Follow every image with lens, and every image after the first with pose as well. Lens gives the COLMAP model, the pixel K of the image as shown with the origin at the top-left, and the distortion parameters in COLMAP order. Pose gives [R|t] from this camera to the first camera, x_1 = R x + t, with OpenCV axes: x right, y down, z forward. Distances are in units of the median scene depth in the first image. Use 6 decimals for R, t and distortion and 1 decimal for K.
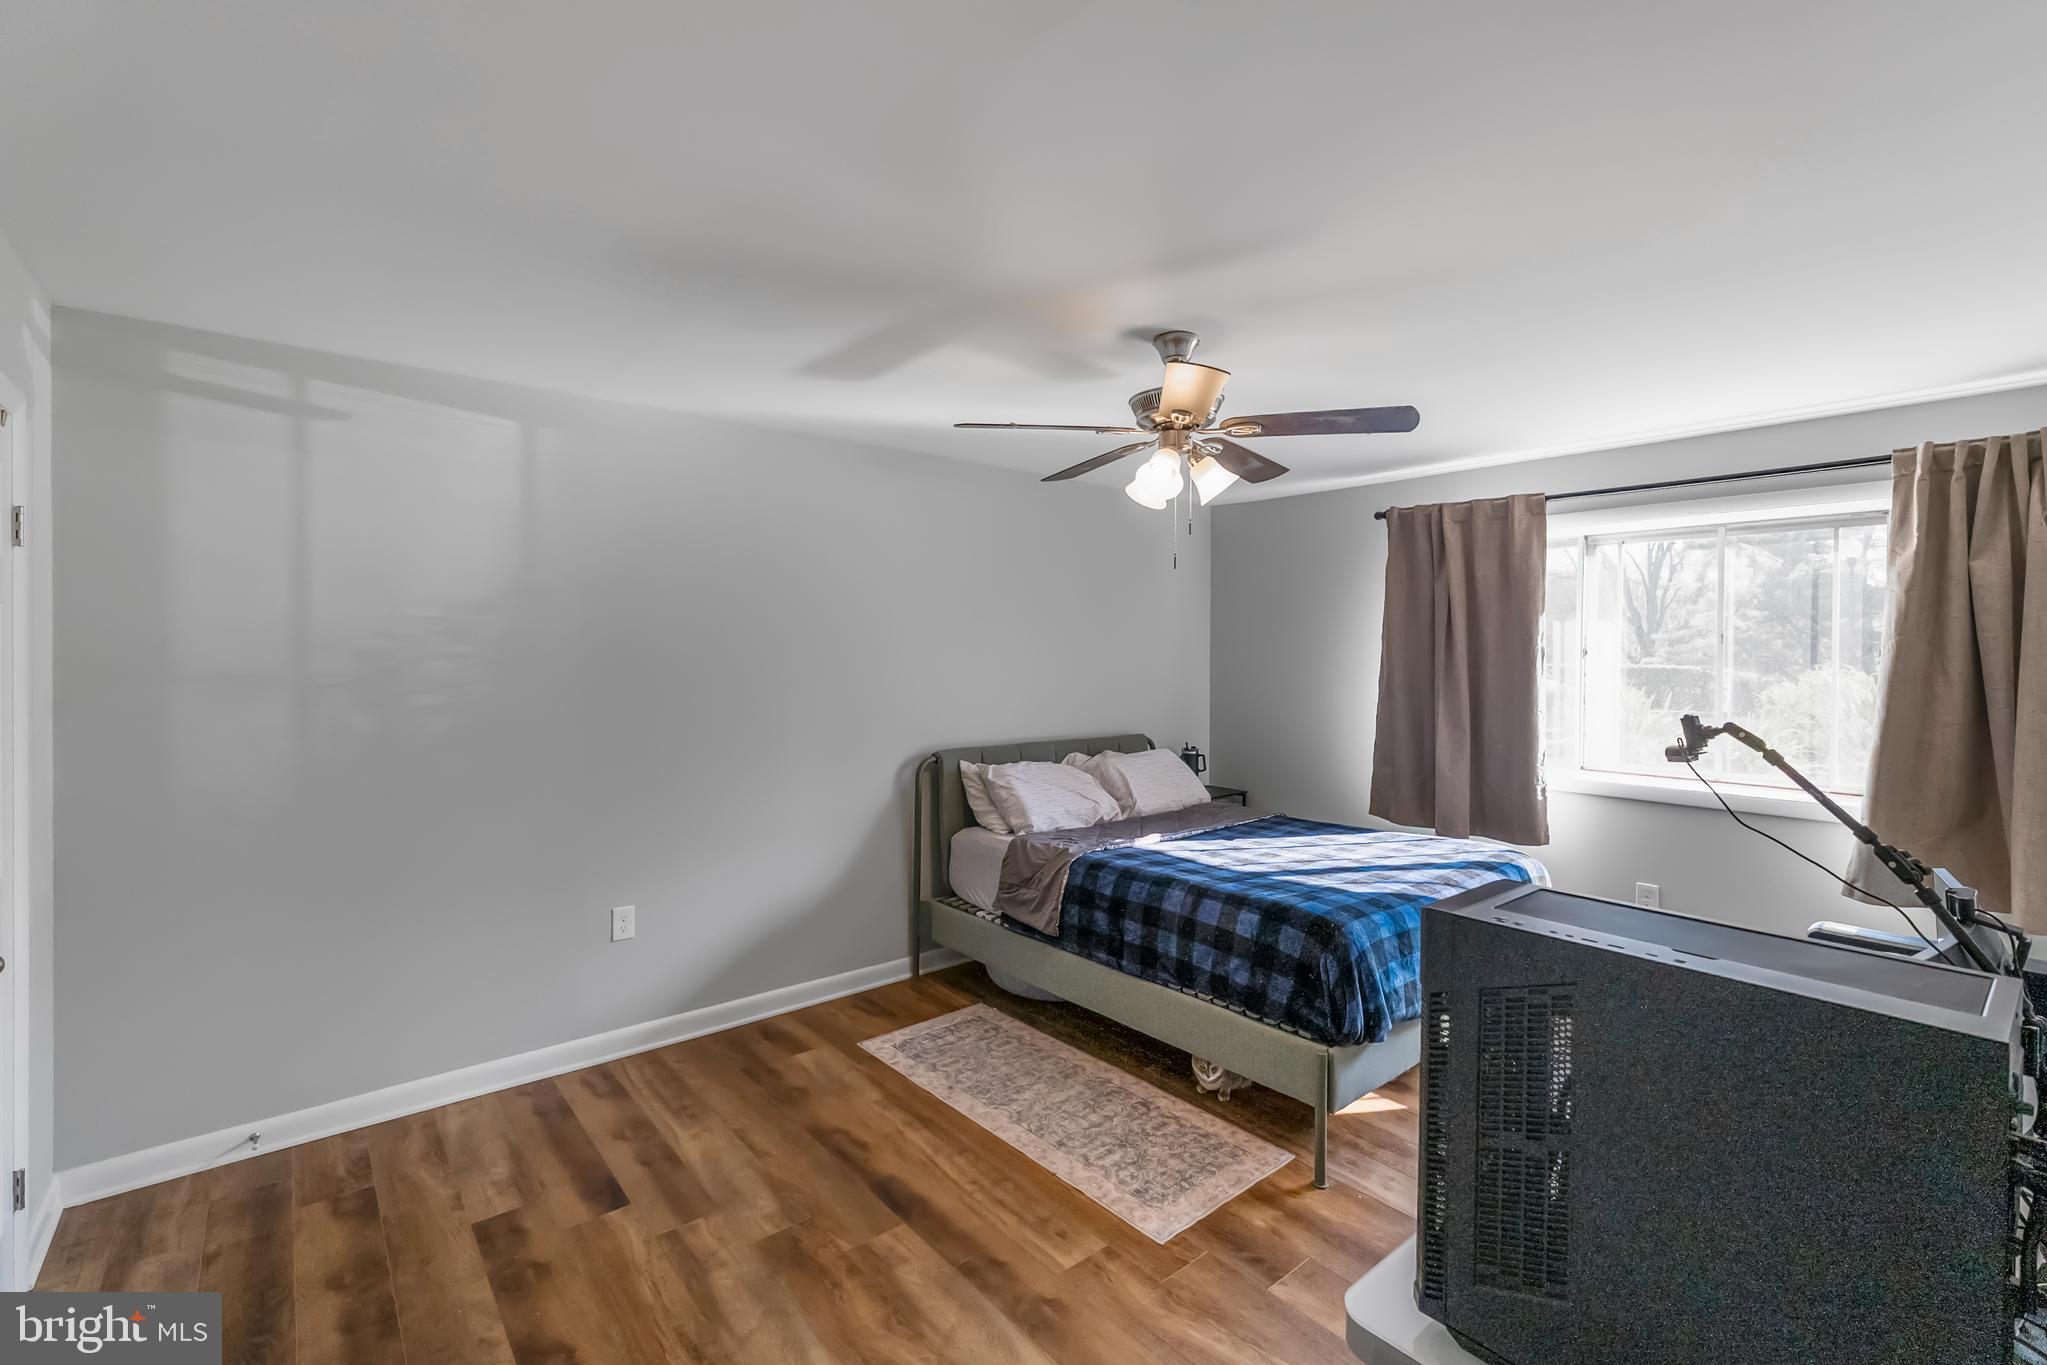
lens RADIAL K [[895.6, 0, 1021.6], [0, 895.6, 673.5], [0, 0, 1]] dist [0.002117, 0.000903]
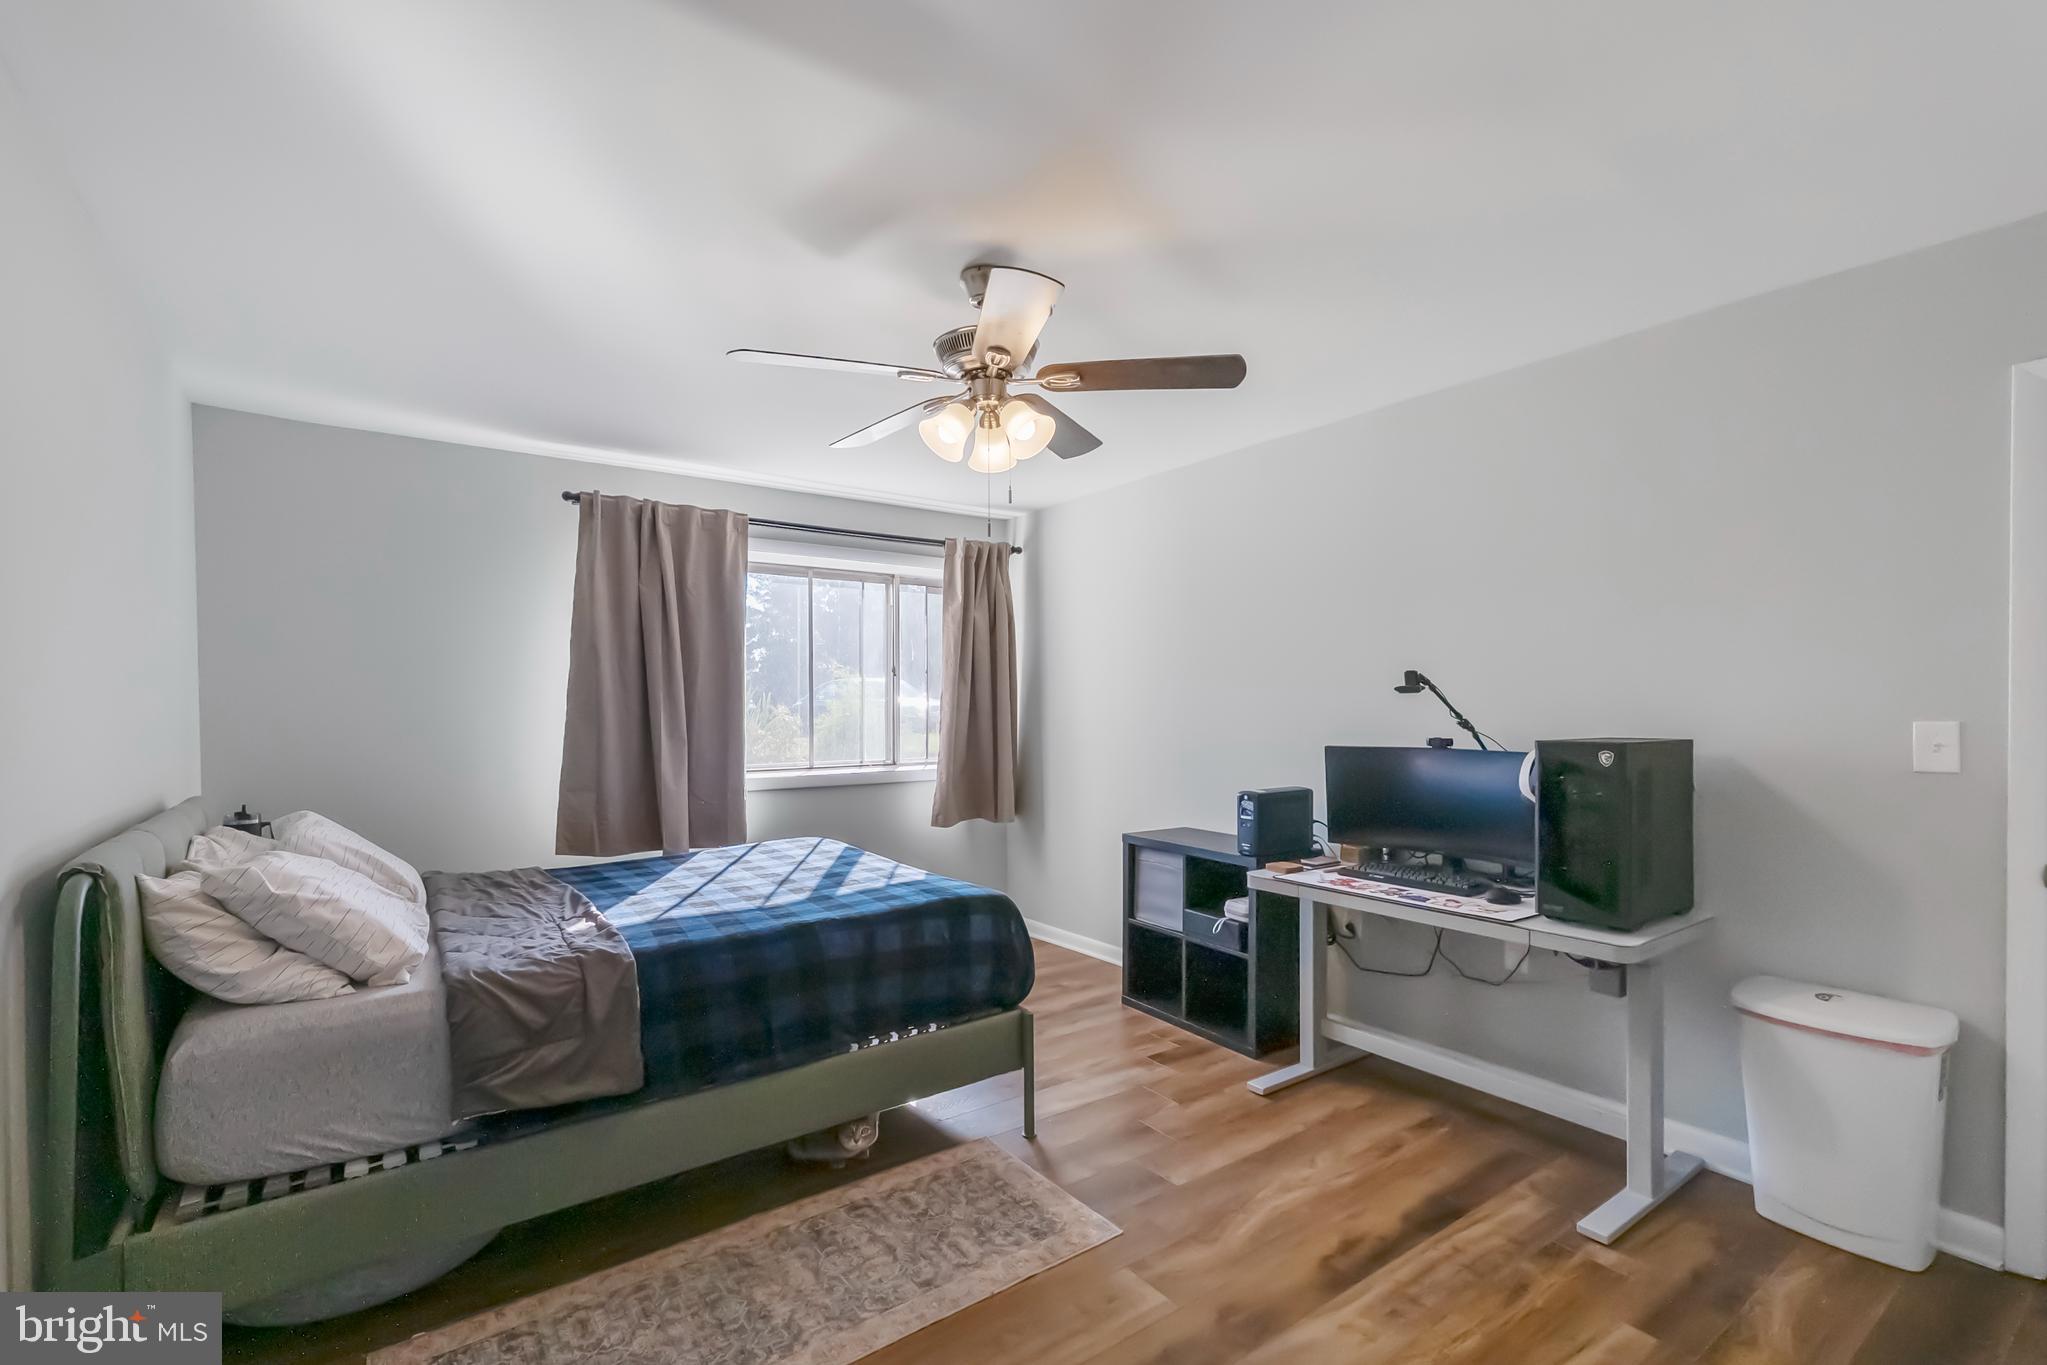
lens RADIAL K [[894.3, 0, 1022.7], [0, 894.3, 721.3], [0, 0, 1]] dist [-0.001352, -0.000048]
pose [[0.071240, -0.025126, 0.997143, -0.545683], [0.029225, 0.999306, 0.023093, 0.036210], [-0.997031, 0.027496, 0.071925, 0.689172]]
